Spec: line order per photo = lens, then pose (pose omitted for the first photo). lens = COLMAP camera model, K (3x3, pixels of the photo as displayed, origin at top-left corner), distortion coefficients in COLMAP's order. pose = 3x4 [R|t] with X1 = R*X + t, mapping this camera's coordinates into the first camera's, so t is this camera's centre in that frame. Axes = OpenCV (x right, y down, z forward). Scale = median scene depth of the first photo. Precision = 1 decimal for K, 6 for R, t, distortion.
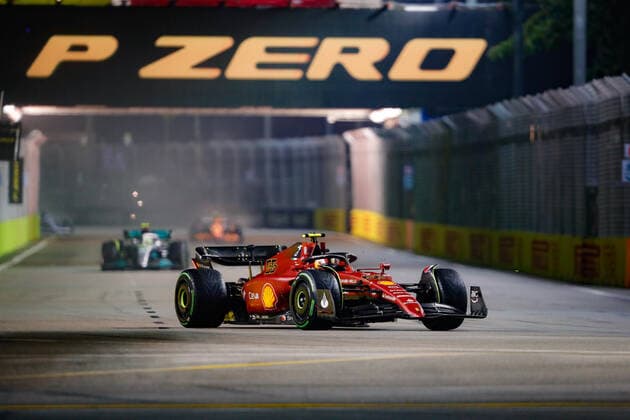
lens RADIAL K [[4384.8, 0, 315.3], [0, 4384.8, 209.6], [0, 0, 1]] dist [-0.421219, 0.000000]
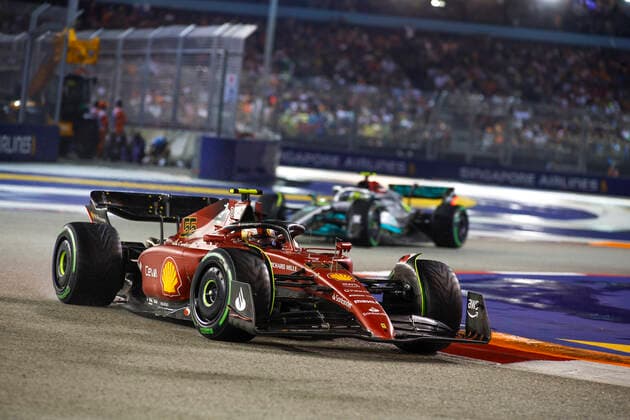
lens RADIAL K [[4384.8, 0, 315.0], [0, 4384.8, 210.0], [0, 0, 1]] dist [-0.421219, 0.000000]
pose [[0.996737, 0.080634, 0.003707, 0.007596], [-0.080682, 0.996621, 0.015399, -0.002515], [-0.002453, -0.015648, 0.999875, 0.287331]]
